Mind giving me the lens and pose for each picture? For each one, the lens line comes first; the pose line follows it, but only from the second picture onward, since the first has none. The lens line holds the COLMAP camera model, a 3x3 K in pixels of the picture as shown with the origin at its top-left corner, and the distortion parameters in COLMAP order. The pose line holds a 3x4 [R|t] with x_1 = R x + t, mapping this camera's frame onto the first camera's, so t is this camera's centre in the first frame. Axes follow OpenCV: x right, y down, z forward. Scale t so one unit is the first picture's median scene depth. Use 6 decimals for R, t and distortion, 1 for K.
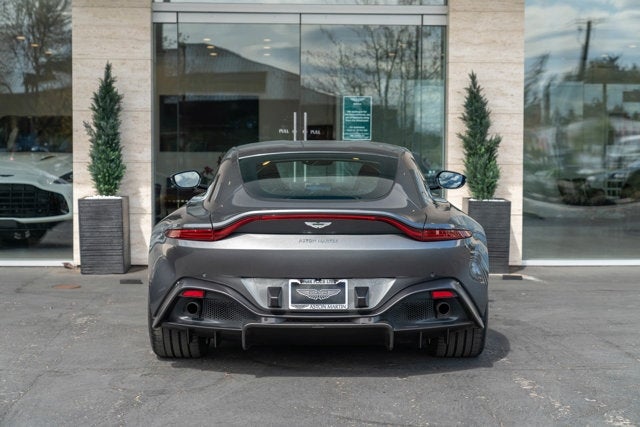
lens RADIAL K [[1221.0, 0, 293.1], [0, 1221.0, 205.3], [0, 0, 1]] dist [-0.031826, 0.000000]
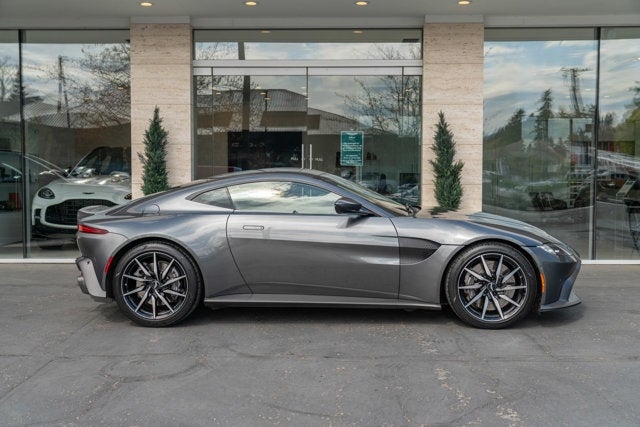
lens RADIAL K [[893.7, 0, 288.1], [0, 893.7, 202.3], [0, 0, 1]] dist [-0.021282, 0.000000]
pose [[0.997051, -0.001103, -0.076731, 0.059657], [0.000677, 0.999984, -0.005575, -0.010040], [0.076736, 0.005507, 0.997036, 0.063109]]
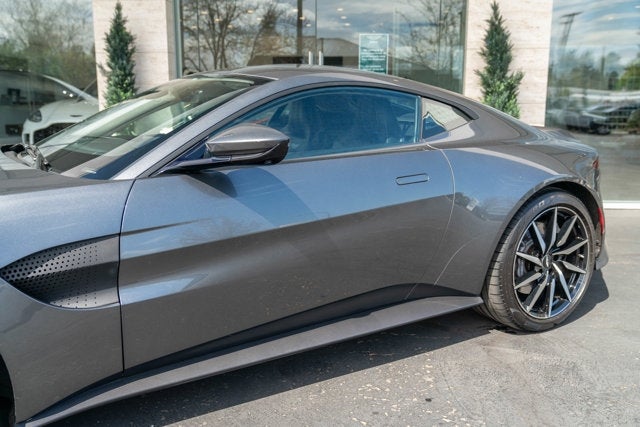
lens RADIAL K [[636.7, 0, 295.6], [0, 636.7, 222.5], [0, 0, 1]] dist [-0.007072, 0.010402]
pose [[0.986107, 0.024681, -0.164269, 0.081353], [-0.000601, 0.989424, 0.145050, -0.013324], [0.166112, -0.142936, 0.975693, 0.479191]]
